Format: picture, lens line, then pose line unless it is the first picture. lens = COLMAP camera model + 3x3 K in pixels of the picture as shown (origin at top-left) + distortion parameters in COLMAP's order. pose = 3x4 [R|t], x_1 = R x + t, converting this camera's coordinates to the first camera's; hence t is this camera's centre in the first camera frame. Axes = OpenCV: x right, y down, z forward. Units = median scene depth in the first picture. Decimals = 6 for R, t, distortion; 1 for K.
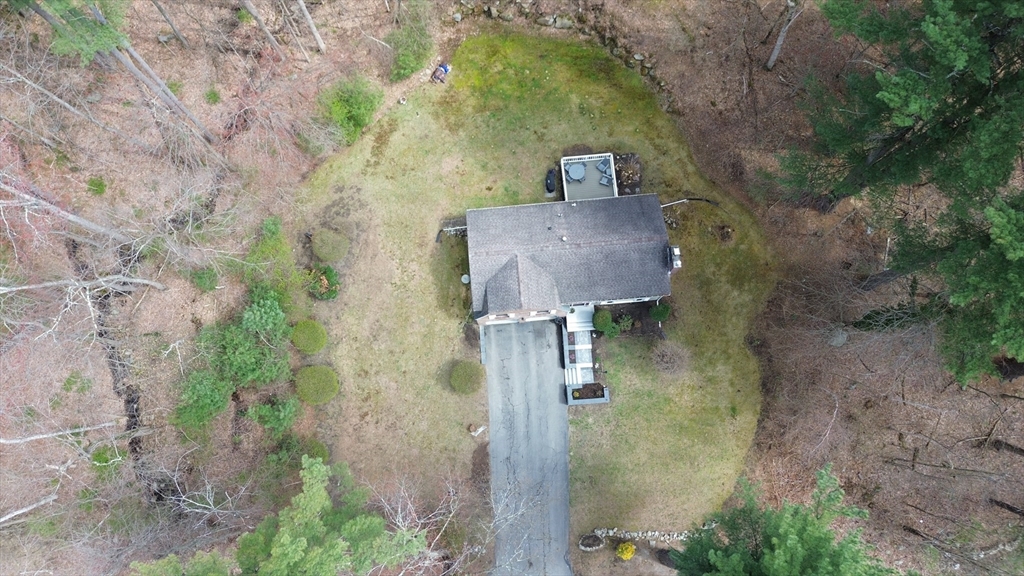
lens RADIAL K [[695.4, 0, 512.0], [0, 695.4, 288.0], [0, 0, 1]] dist [0.065908, -0.004336]
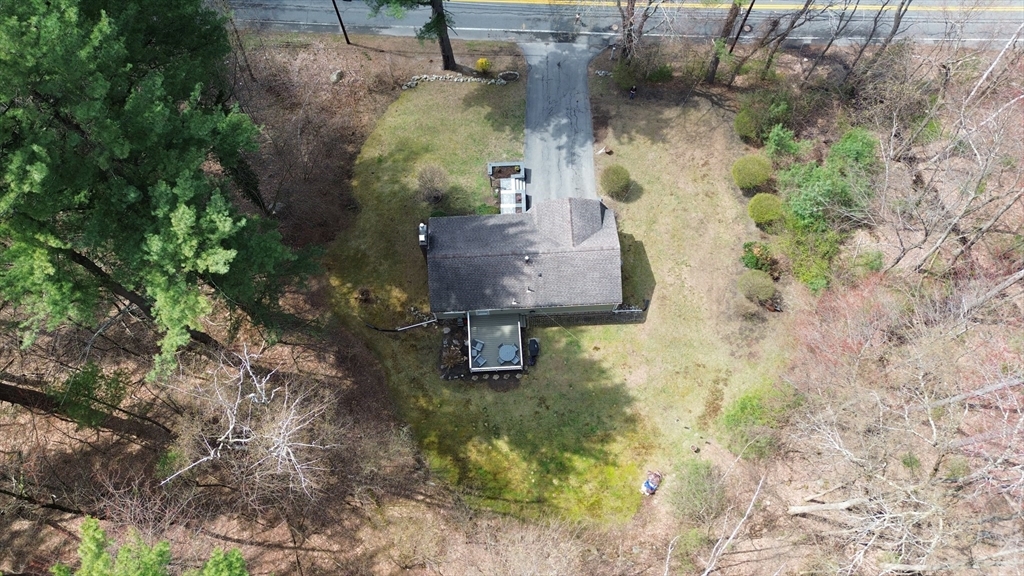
lens RADIAL K [[695.4, 0, 512.0], [0, 695.4, 288.0], [0, 0, 1]] dist [0.065908, -0.004336]
pose [[-0.999072, -0.028613, 0.032204, 0.057295], [0.040699, -0.871962, 0.487879, -0.556086], [0.014121, 0.488737, 0.872317, 0.110338]]
